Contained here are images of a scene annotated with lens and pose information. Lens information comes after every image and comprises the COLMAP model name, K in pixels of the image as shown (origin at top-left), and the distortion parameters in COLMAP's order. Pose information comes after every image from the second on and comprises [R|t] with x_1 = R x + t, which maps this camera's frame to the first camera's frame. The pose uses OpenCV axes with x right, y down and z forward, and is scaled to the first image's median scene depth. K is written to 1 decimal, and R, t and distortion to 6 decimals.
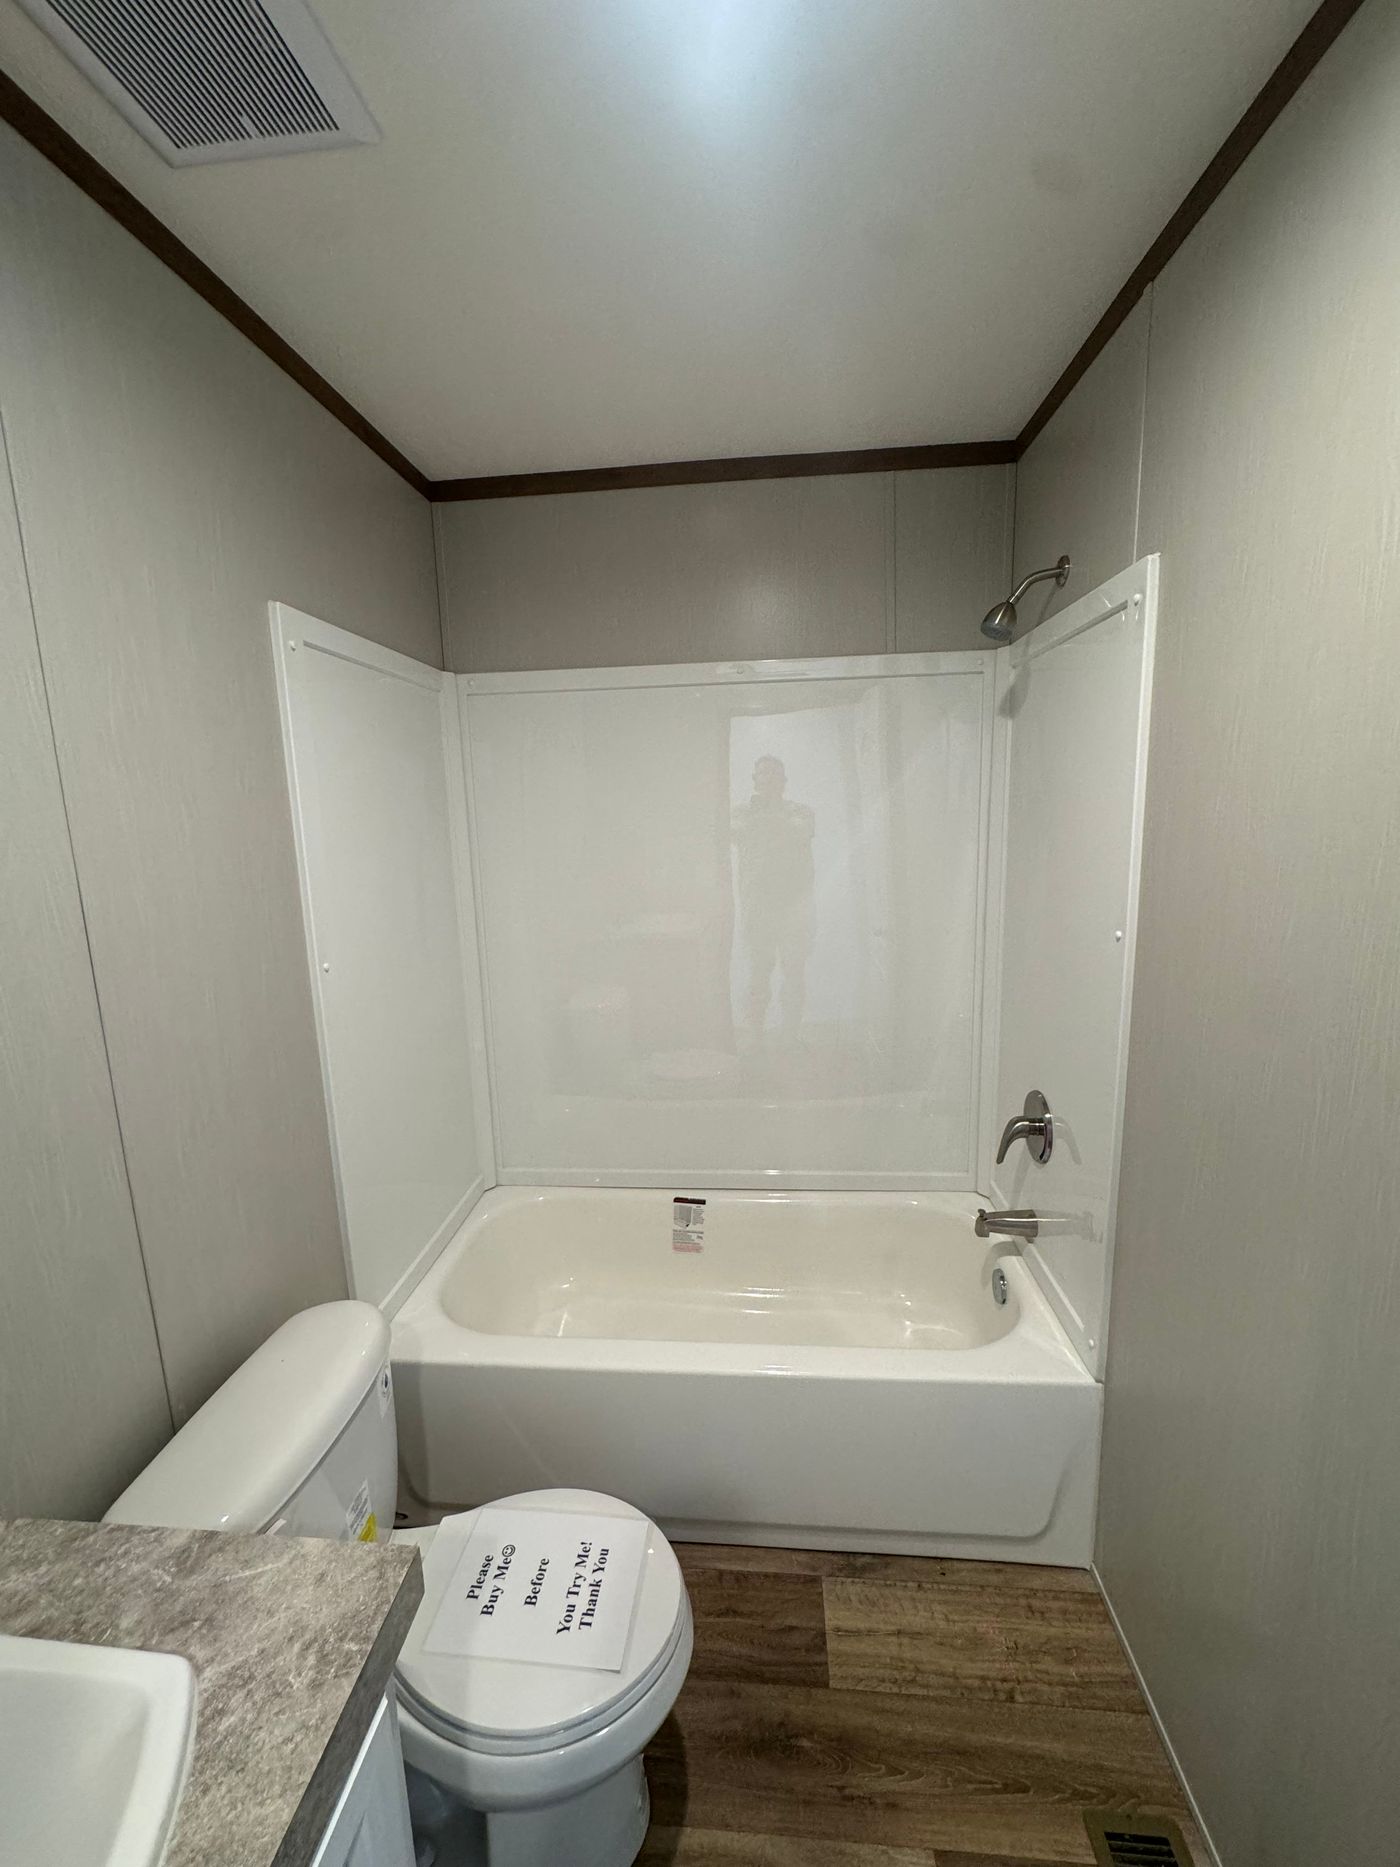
lens RADIAL K [[745.5, 0, 702.0], [0, 745.5, 932.1], [0, 0, 1]] dist [-0.003816, 0.000930]
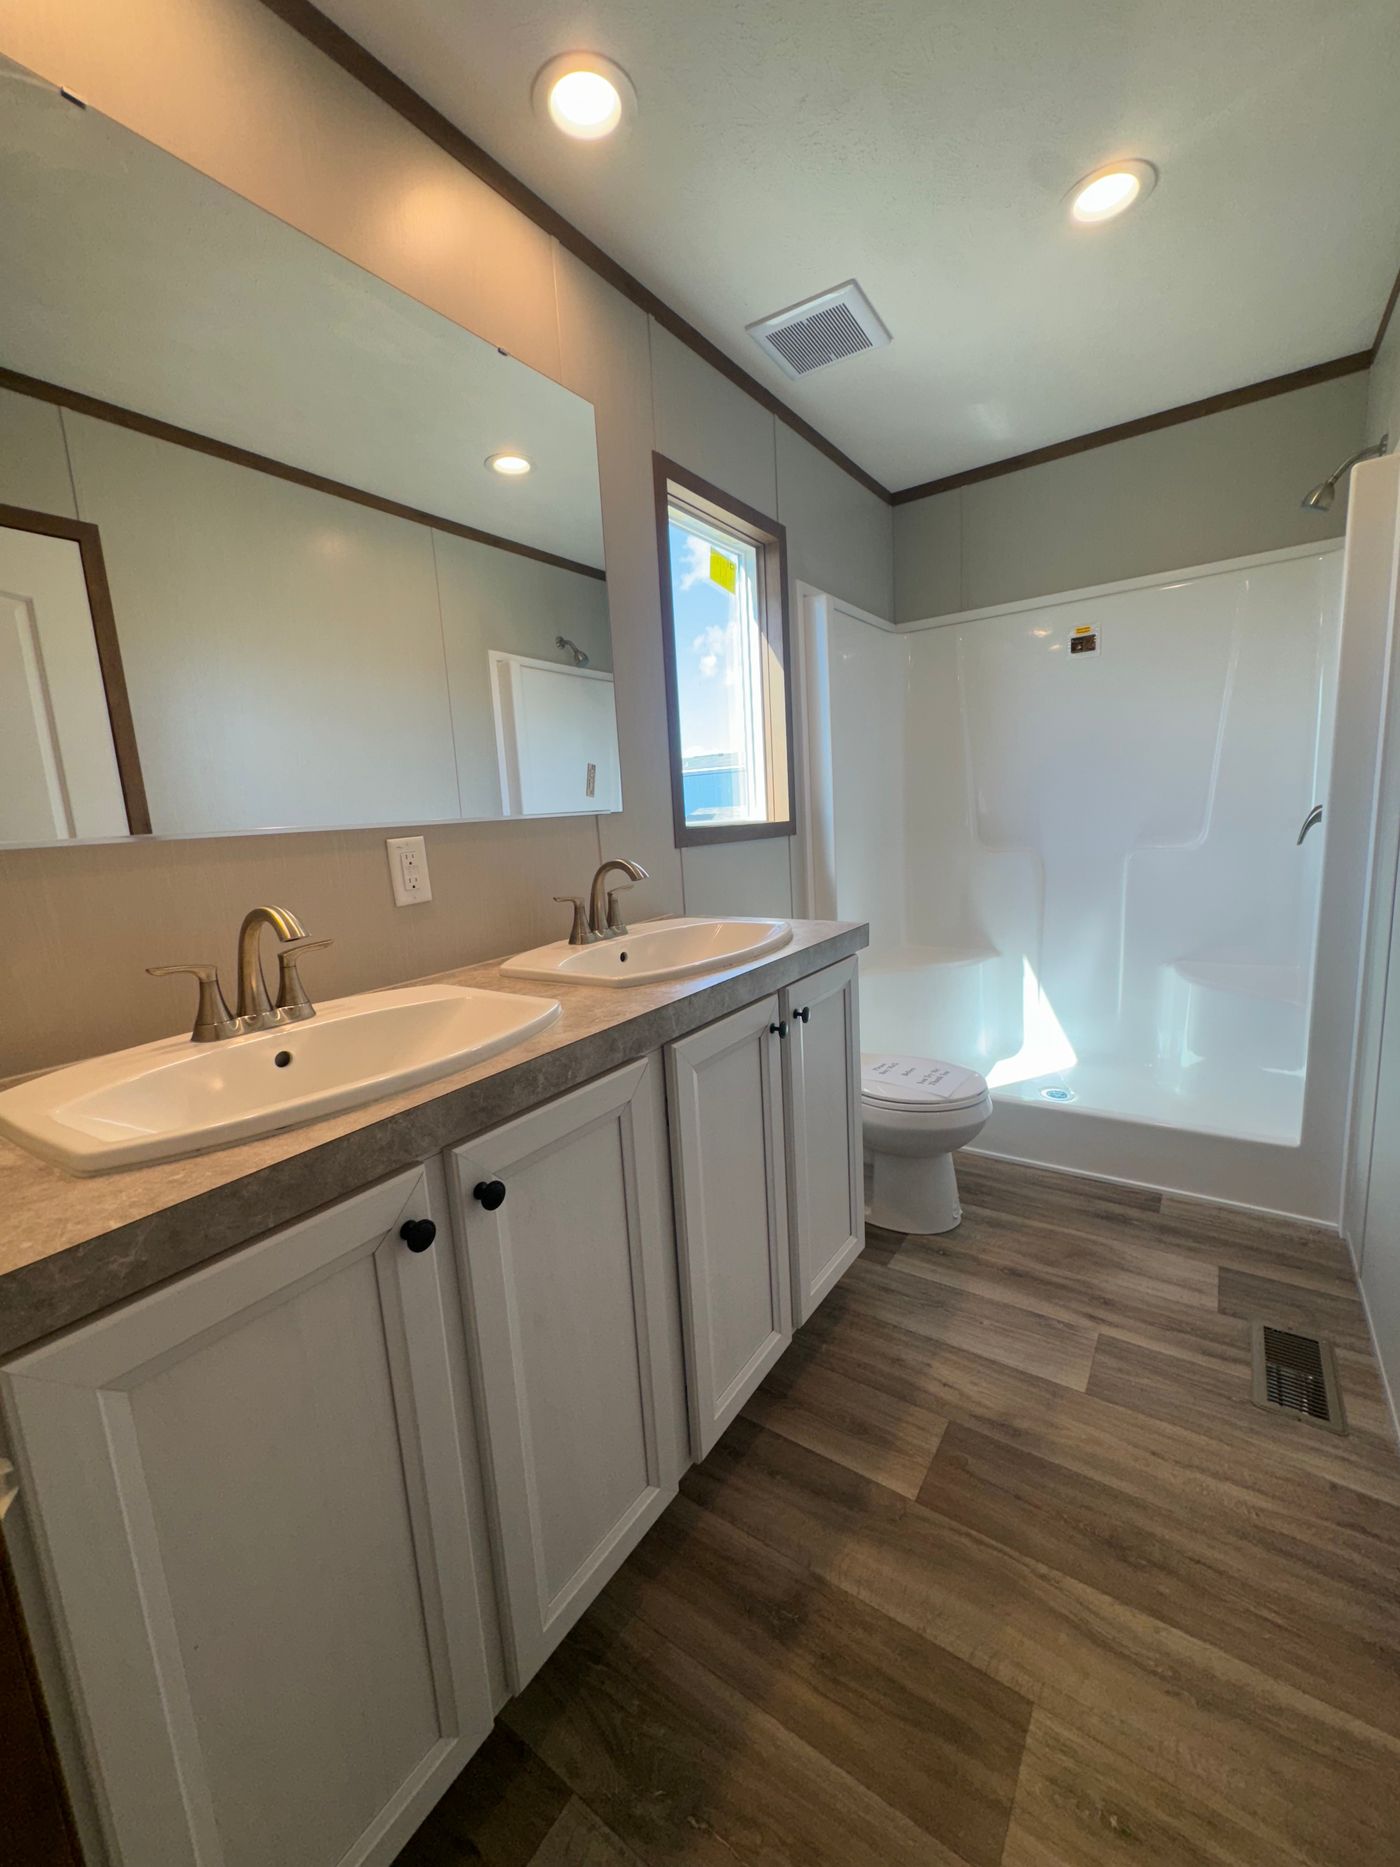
lens RADIAL K [[742.5, 0, 706.2], [0, 742.5, 925.4], [0, 0, 1]] dist [-0.000193, 0.000471]
pose [[0.868532, 0.057836, -0.492247, 0.078643], [-0.052932, 0.998312, 0.023902, 0.425762], [0.492798, 0.005296, 0.870127, -0.829641]]
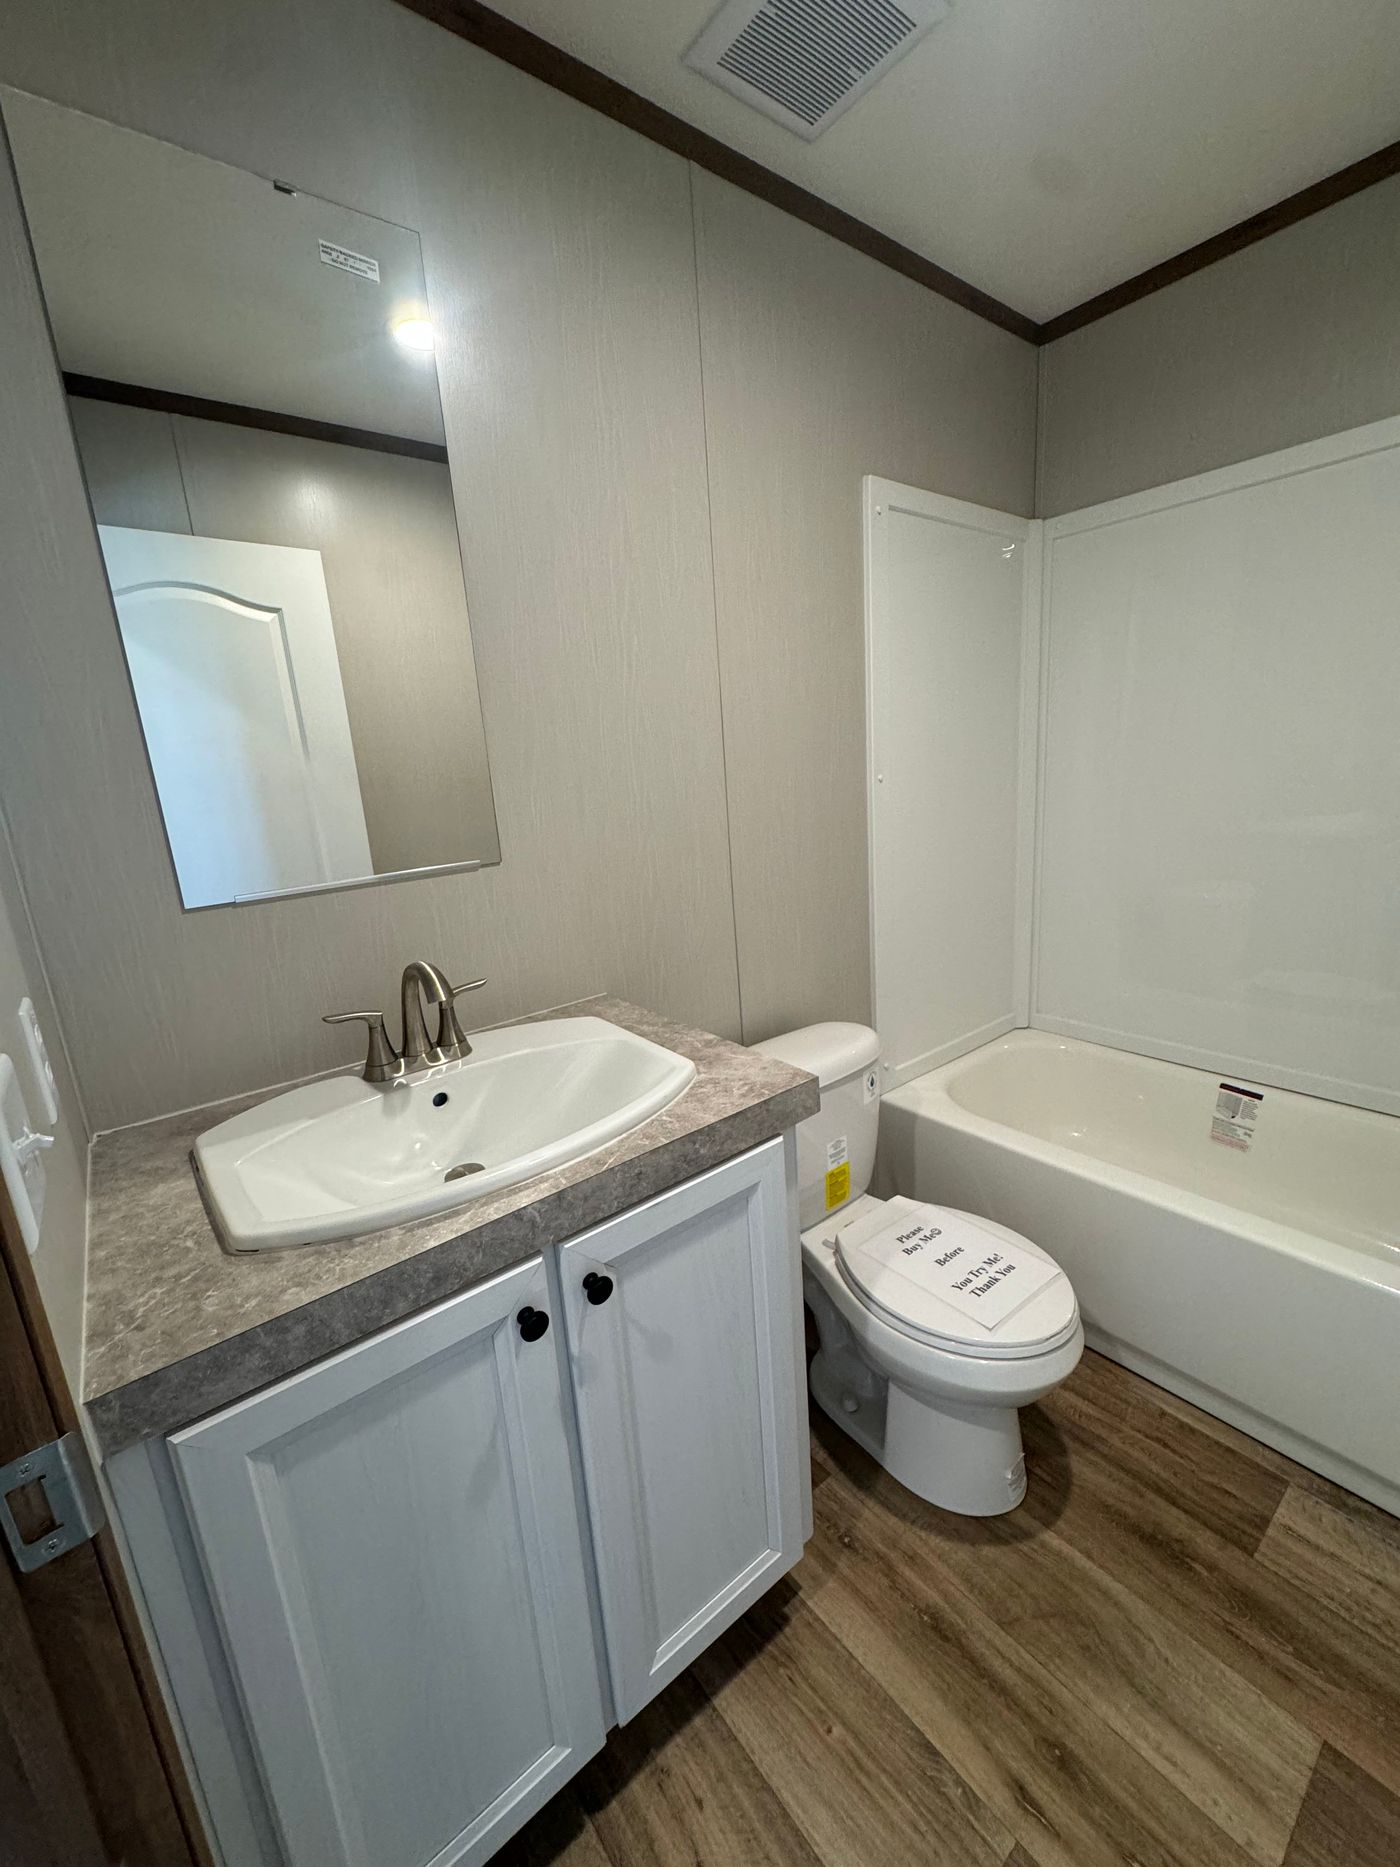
lens RADIAL K [[745.5, 0, 702.0], [0, 745.5, 932.1], [0, 0, 1]] dist [-0.003816, 0.000930]
pose [[0.684265, 0.144211, -0.714832, 0.250376], [-0.073640, 0.988905, 0.129012, 0.181590], [0.725506, -0.035638, 0.687293, -0.100941]]
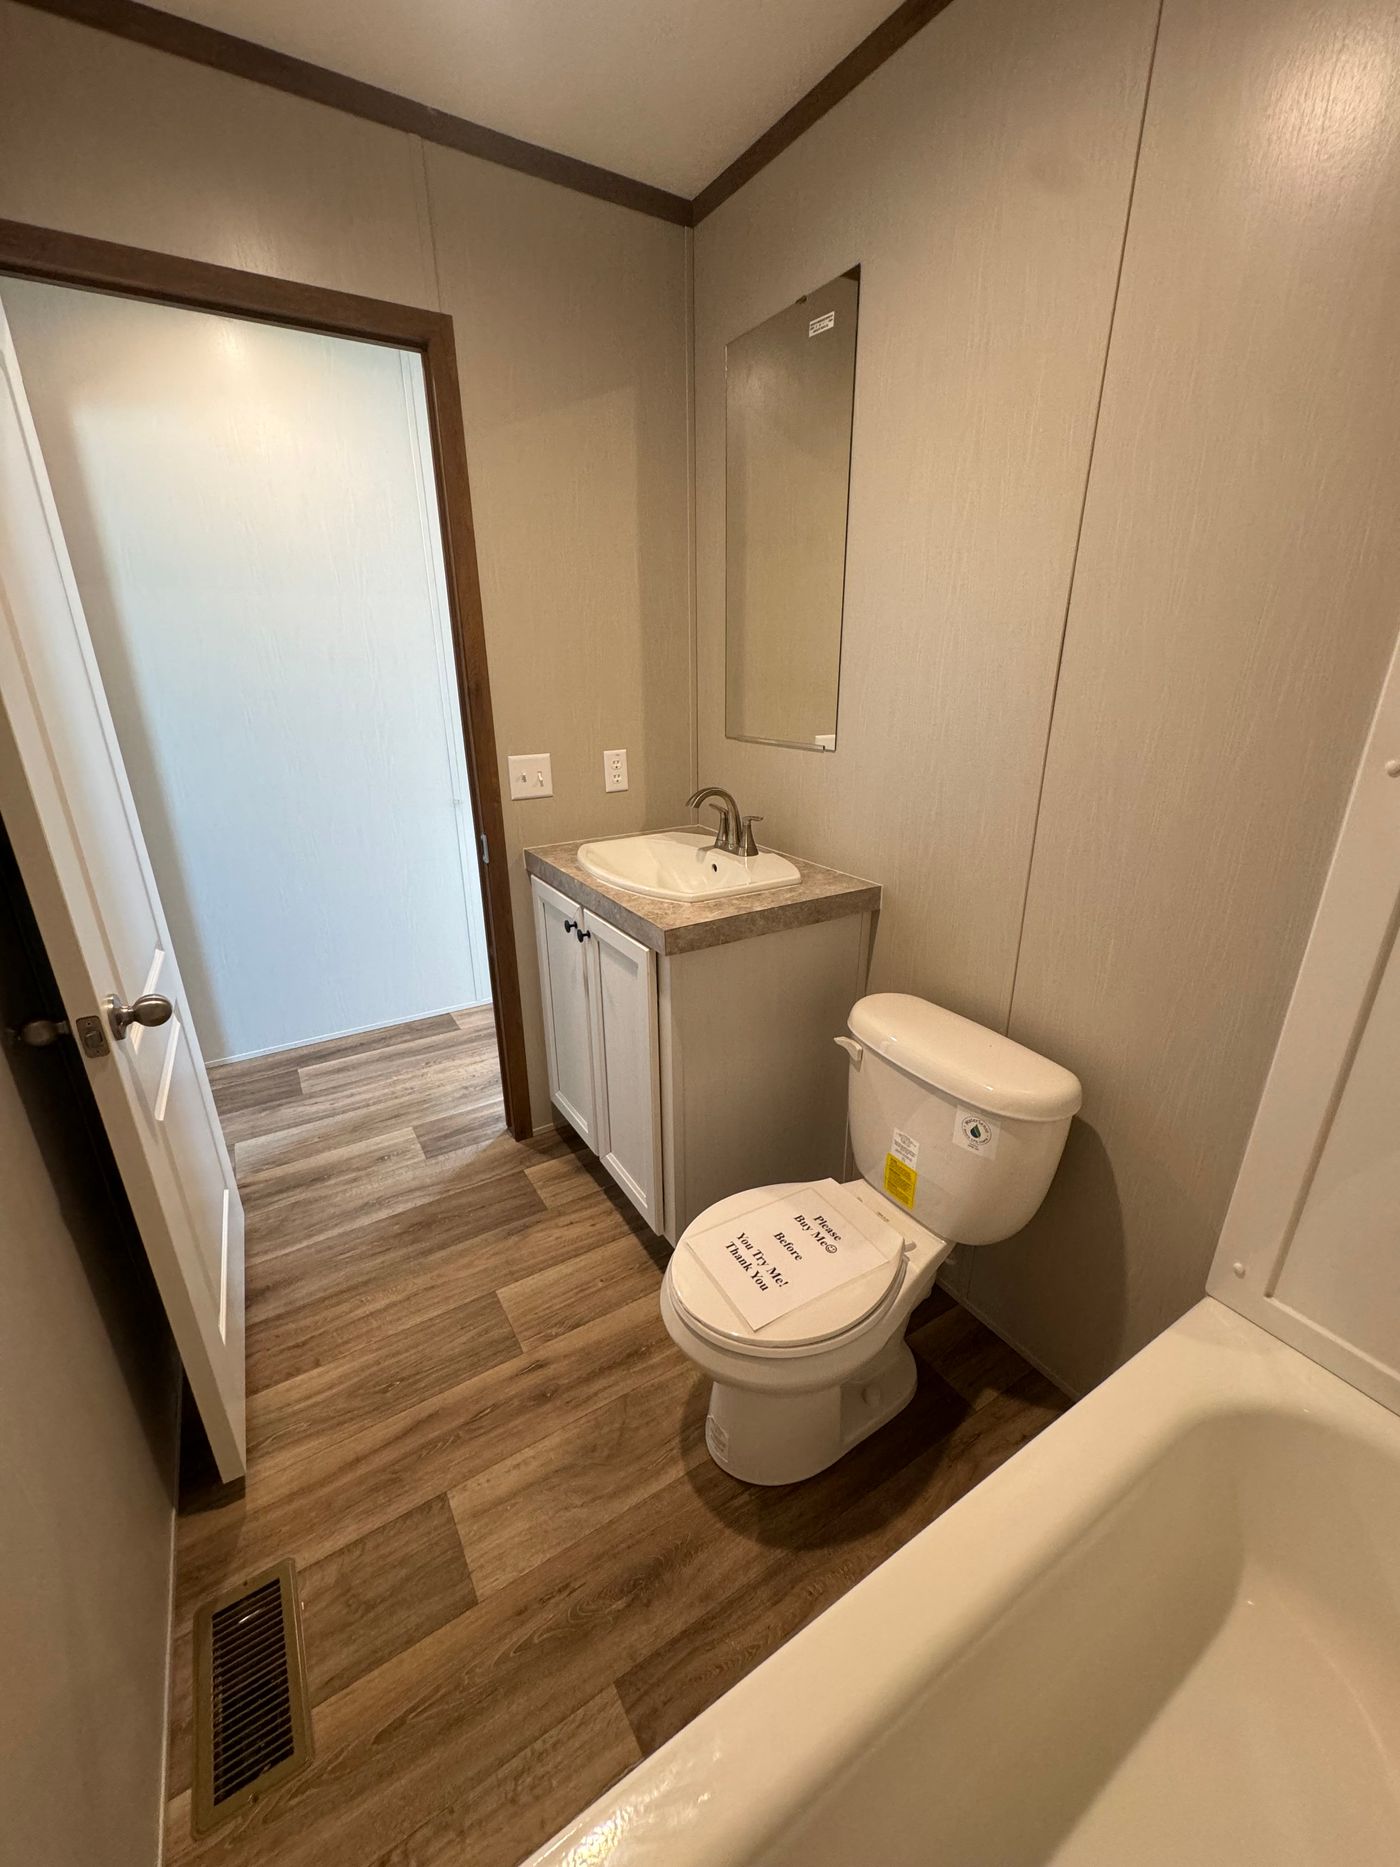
lens RADIAL K [[743.4, 0, 703.9], [0, 743.4, 936.1], [0, 0, 1]] dist [-0.001830, -0.000528]
pose [[-0.799490, 0.235194, -0.552720, 0.347508], [-0.076049, 0.873122, 0.481534, -0.087691], [0.595846, 0.427015, -0.680166, 1.258587]]
